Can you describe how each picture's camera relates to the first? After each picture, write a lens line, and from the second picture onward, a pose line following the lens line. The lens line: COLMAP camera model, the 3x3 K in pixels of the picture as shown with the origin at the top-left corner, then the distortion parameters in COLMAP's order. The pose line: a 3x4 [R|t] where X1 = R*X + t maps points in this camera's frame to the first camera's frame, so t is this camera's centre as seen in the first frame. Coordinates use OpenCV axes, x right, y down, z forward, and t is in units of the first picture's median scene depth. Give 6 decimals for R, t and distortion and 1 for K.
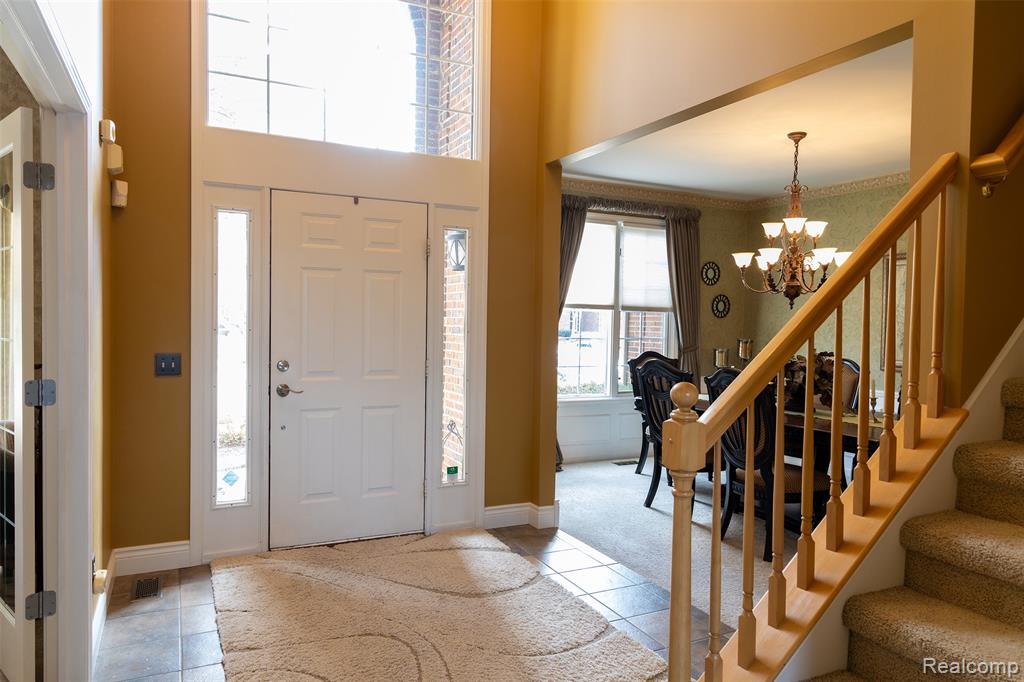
lens RADIAL K [[686.2, 0, 514.5], [0, 686.2, 342.7], [0, 0, 1]] dist [0.003736, 0.000792]
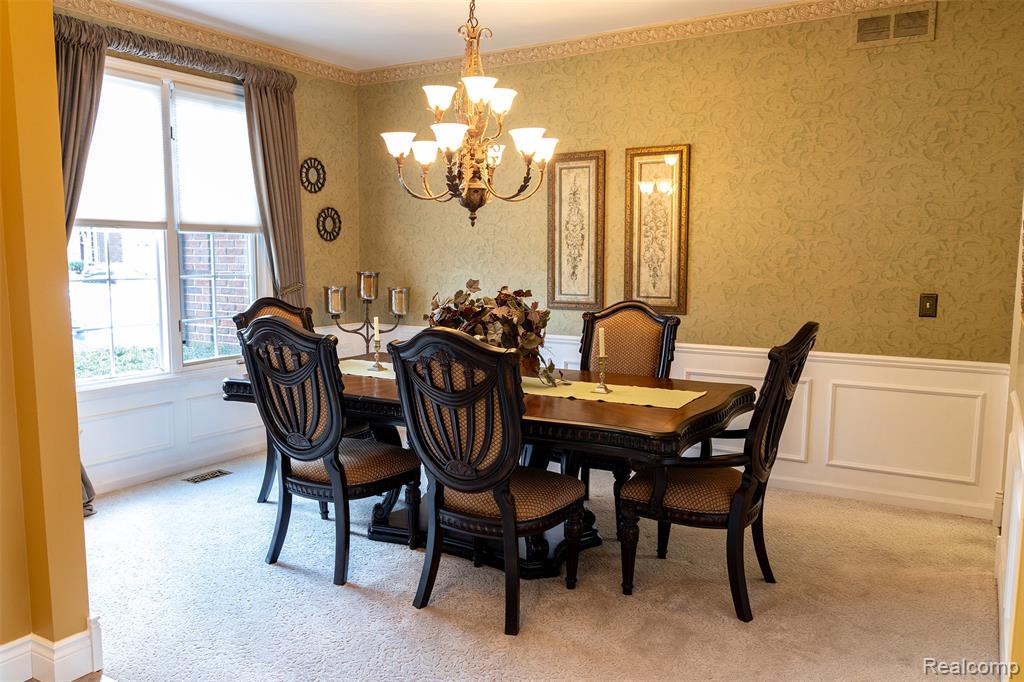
lens RADIAL K [[841.1, 0, 509.7], [0, 841.1, 356.7], [0, 0, 1]] dist [0.013104, -0.005710]
pose [[0.854490, -0.079399, 0.513364, 0.012340], [0.028351, 0.993905, 0.106533, -0.006932], [-0.518693, -0.076477, 0.851533, 0.210385]]
